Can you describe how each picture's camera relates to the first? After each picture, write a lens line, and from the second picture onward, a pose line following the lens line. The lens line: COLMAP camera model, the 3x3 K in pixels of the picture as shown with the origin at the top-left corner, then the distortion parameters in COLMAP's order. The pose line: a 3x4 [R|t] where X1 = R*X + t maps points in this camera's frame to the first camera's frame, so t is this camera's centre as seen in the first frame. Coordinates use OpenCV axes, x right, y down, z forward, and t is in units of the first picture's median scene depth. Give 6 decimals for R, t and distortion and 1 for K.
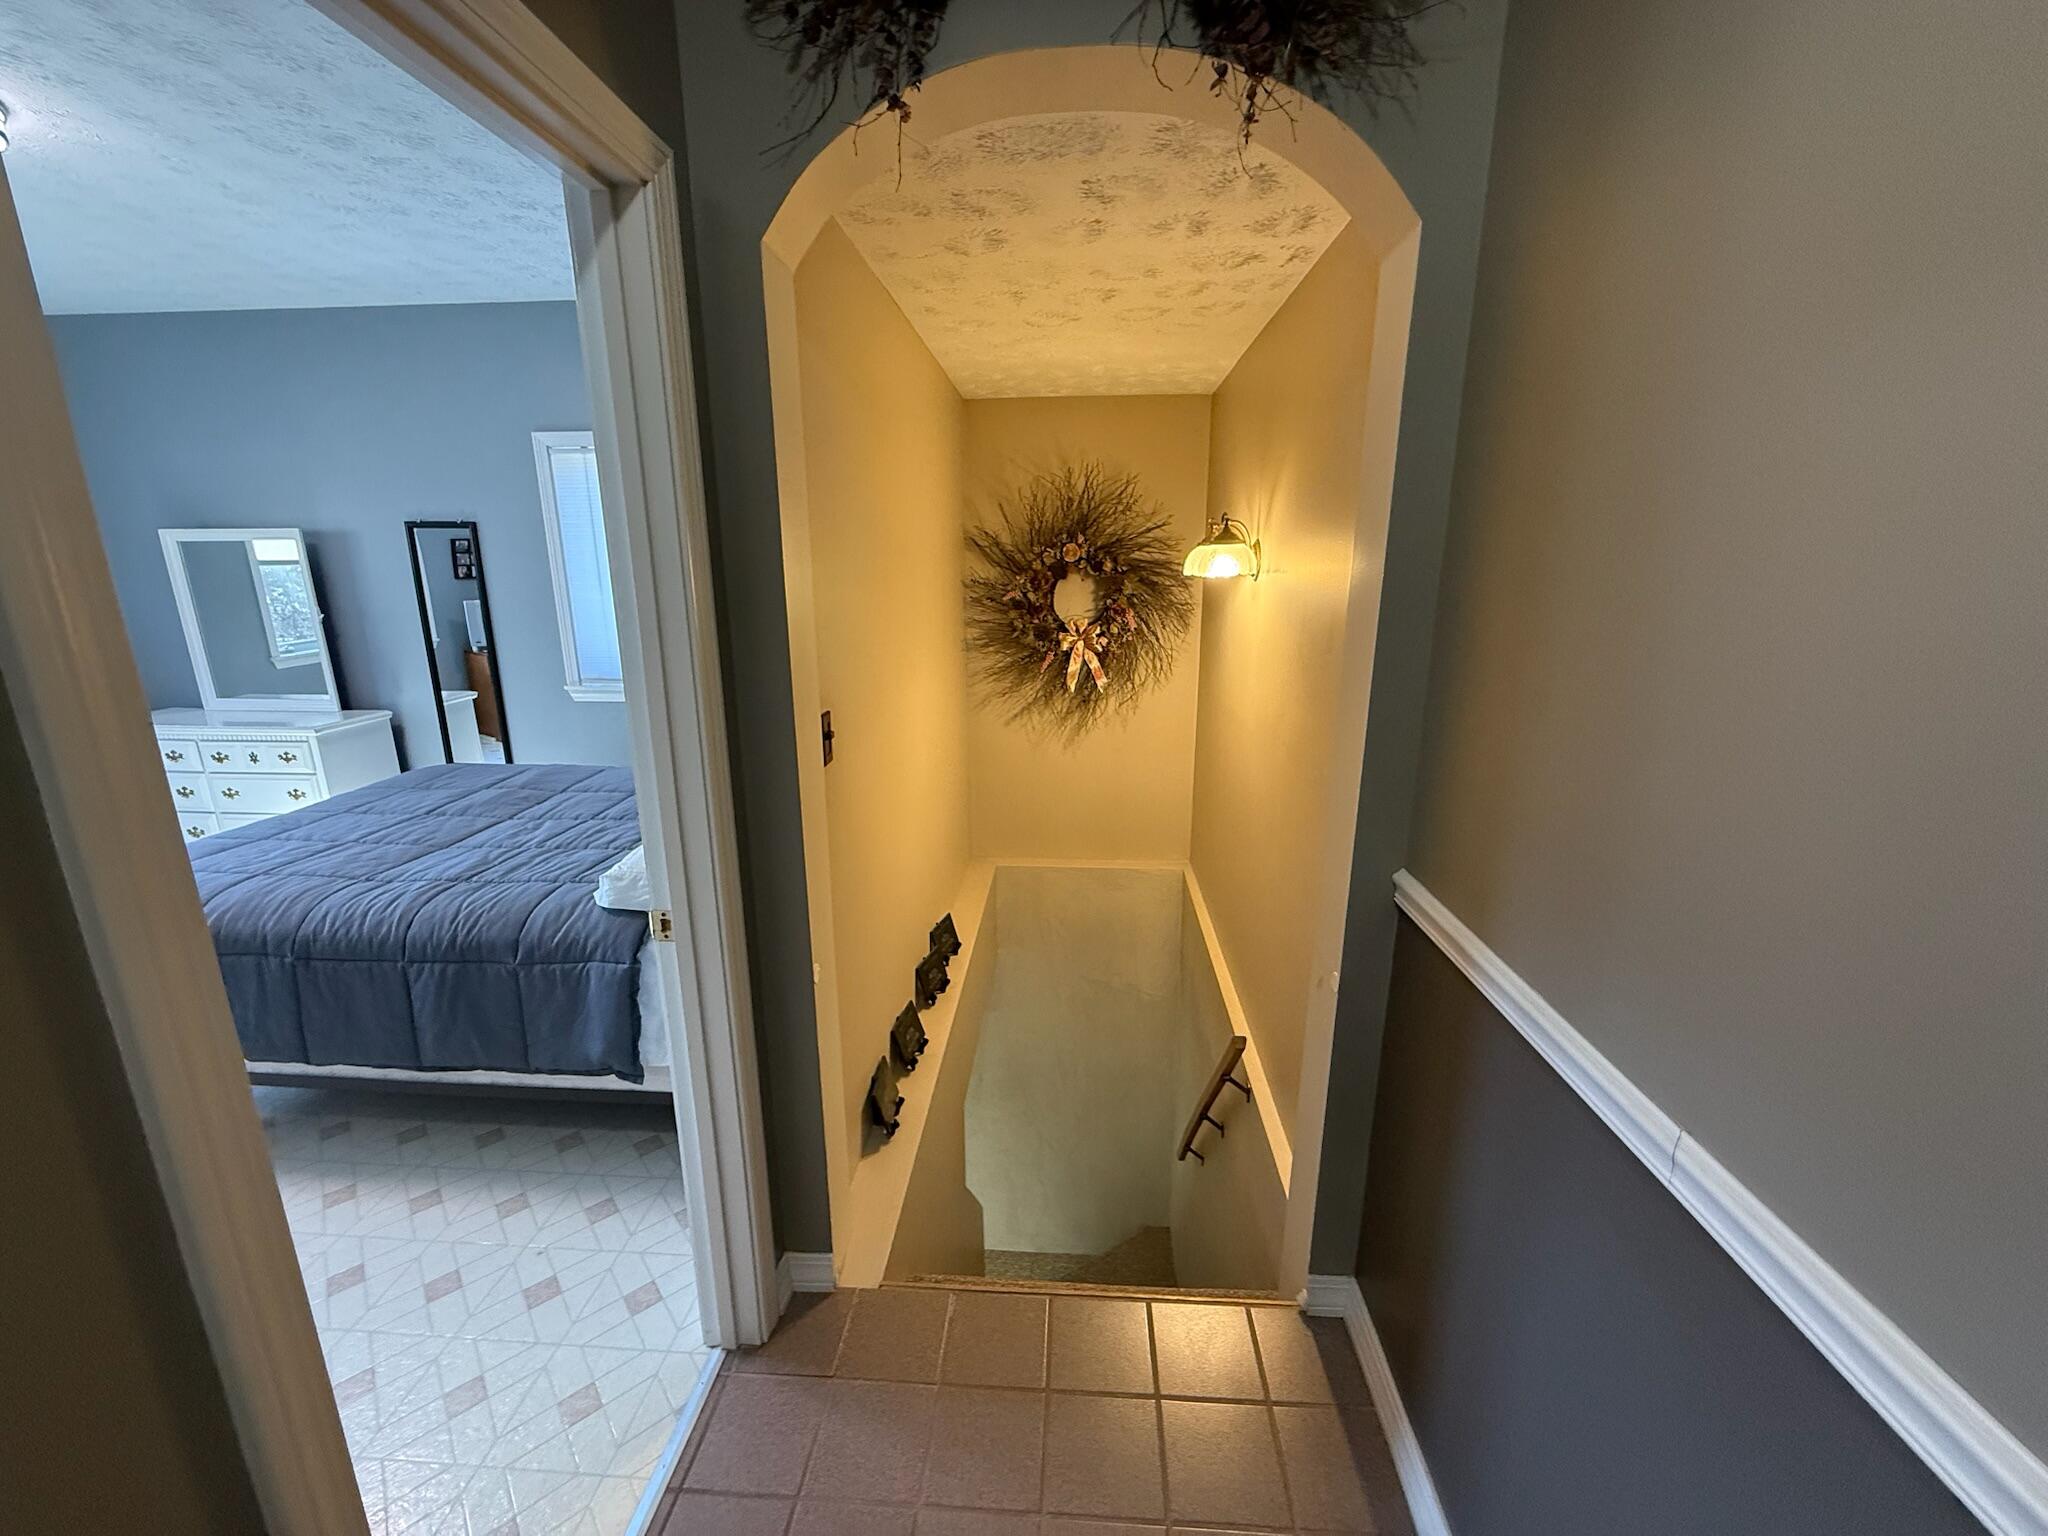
lens RADIAL K [[811.2, 0, 1017.4], [0, 811.2, 766.4], [0, 0, 1]] dist [-0.000762, 0.000190]
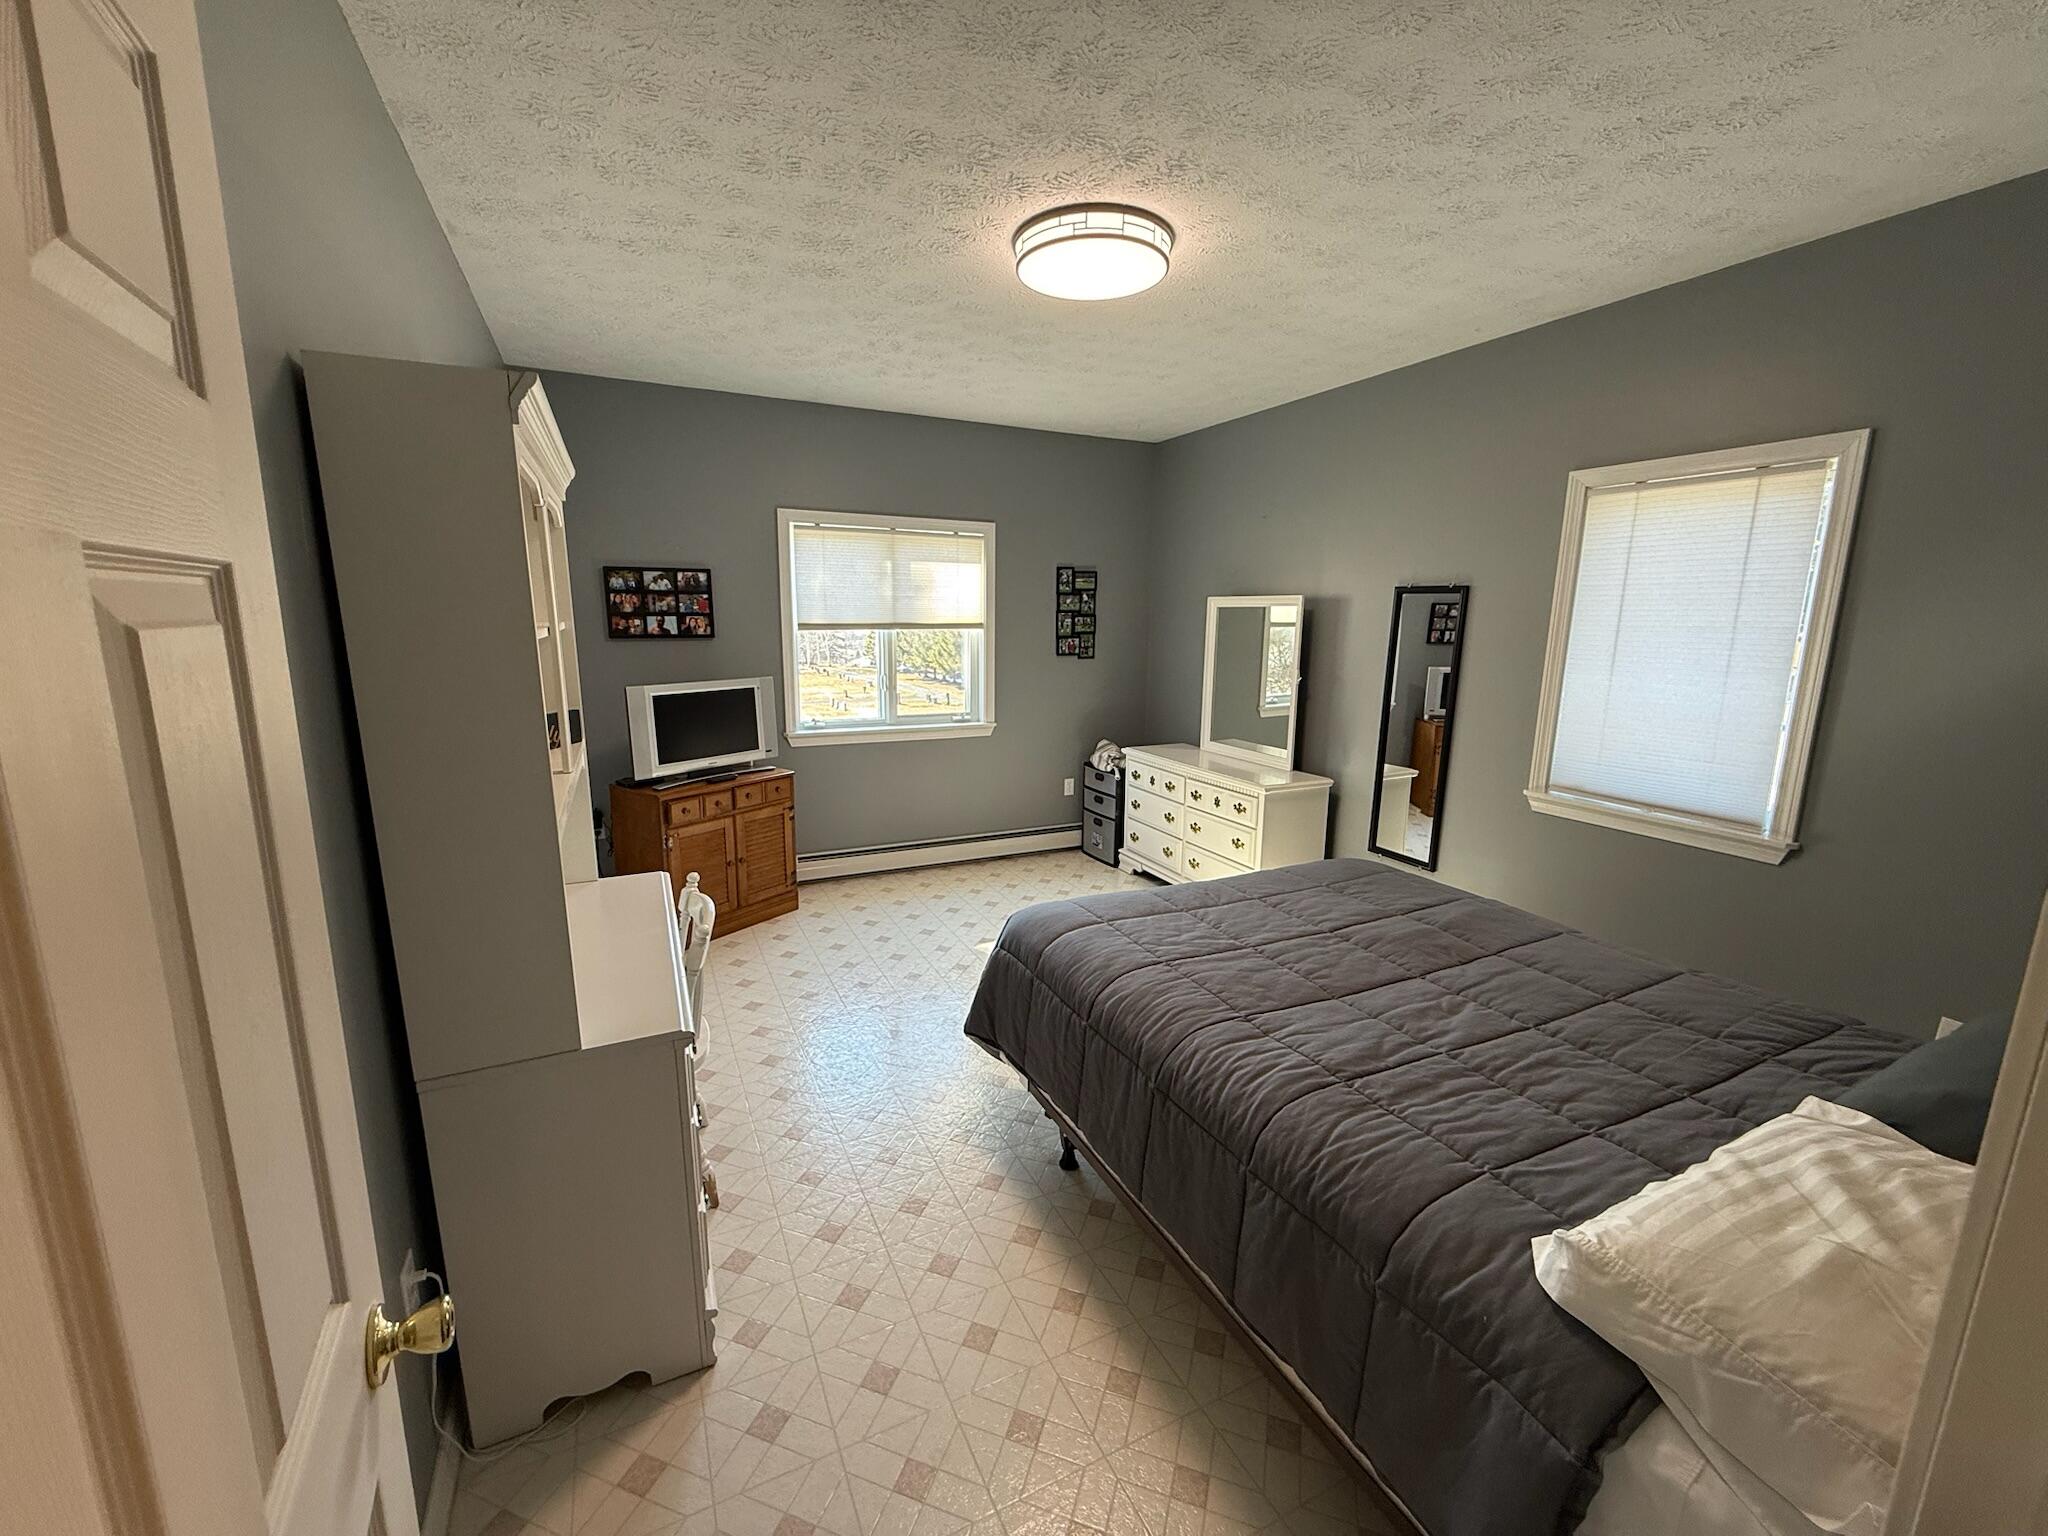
lens RADIAL K [[811.2, 0, 1018.0], [0, 811.2, 762.6], [0, 0, 1]] dist [-0.000762, 0.000190]
pose [[0.496280, 0.166915, -0.851966, -0.217522], [-0.229565, 0.971644, 0.056637, -0.089274], [0.837261, 0.167474, 0.520525, 0.281115]]
